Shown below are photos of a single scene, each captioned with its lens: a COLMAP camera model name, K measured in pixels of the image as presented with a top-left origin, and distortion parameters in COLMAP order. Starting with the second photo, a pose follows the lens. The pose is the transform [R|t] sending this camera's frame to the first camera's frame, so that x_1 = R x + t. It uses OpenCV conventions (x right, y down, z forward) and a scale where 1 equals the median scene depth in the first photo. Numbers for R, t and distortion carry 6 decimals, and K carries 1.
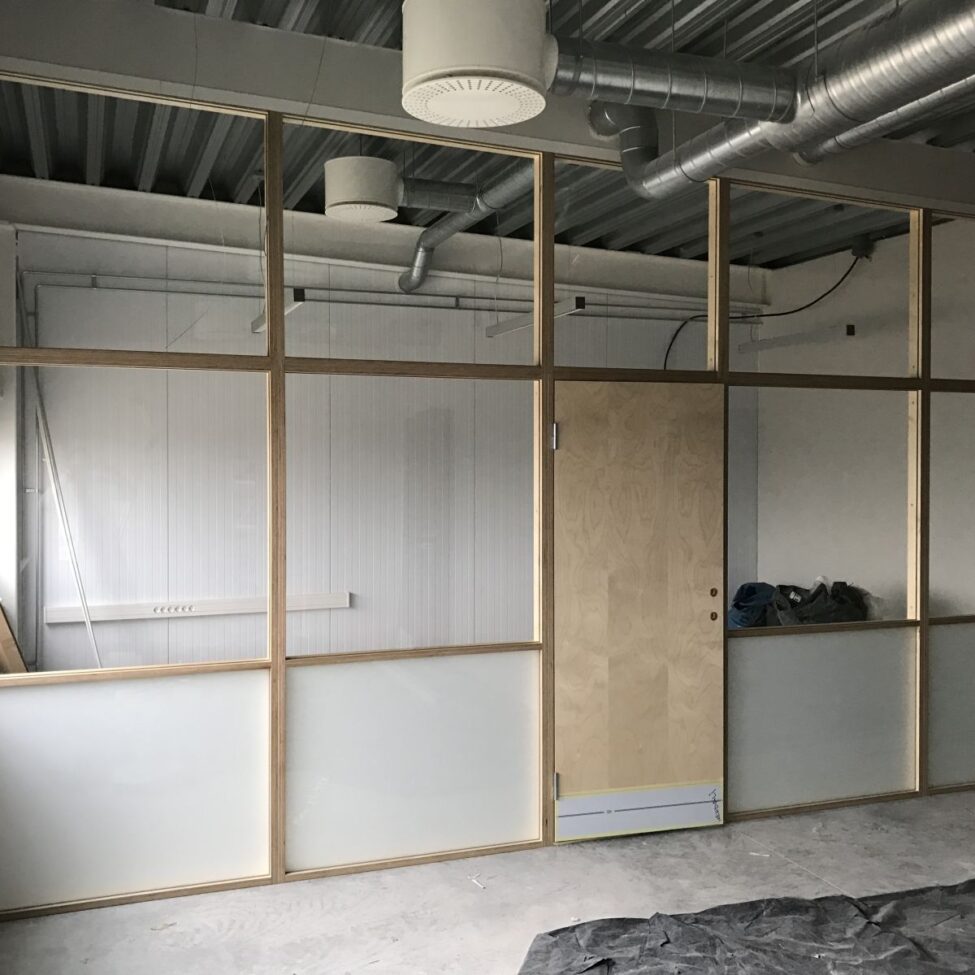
lens RADIAL K [[1063.9, 0, 479.0], [0, 1063.9, 486.2], [0, 0, 1]] dist [0.025191, 0.000000]
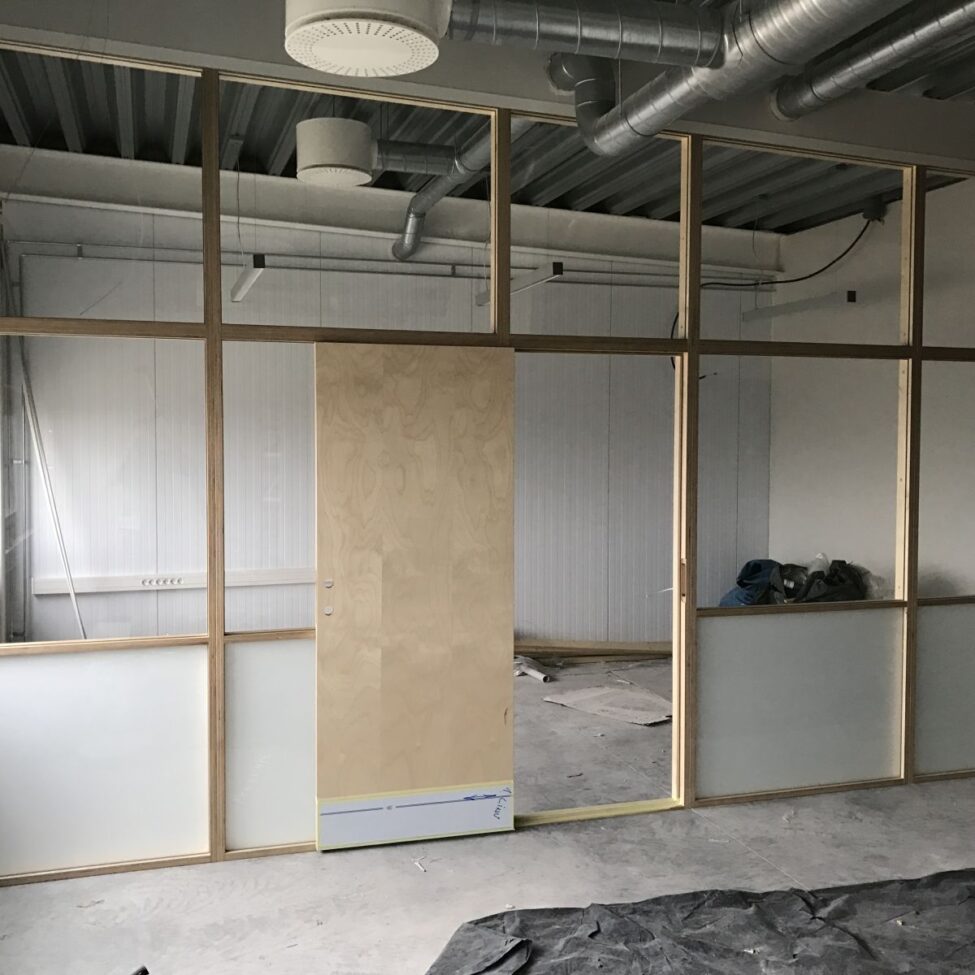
lens RADIAL K [[1063.9, 0, 493.3], [0, 1063.9, 485.6], [0, 0, 1]] dist [0.025191, 0.000000]
pose [[0.998696, 0.004619, -0.050844, 0.098121], [-0.003427, 0.999718, 0.023512, 0.001791], [0.050938, -0.023307, 0.998430, 0.034764]]
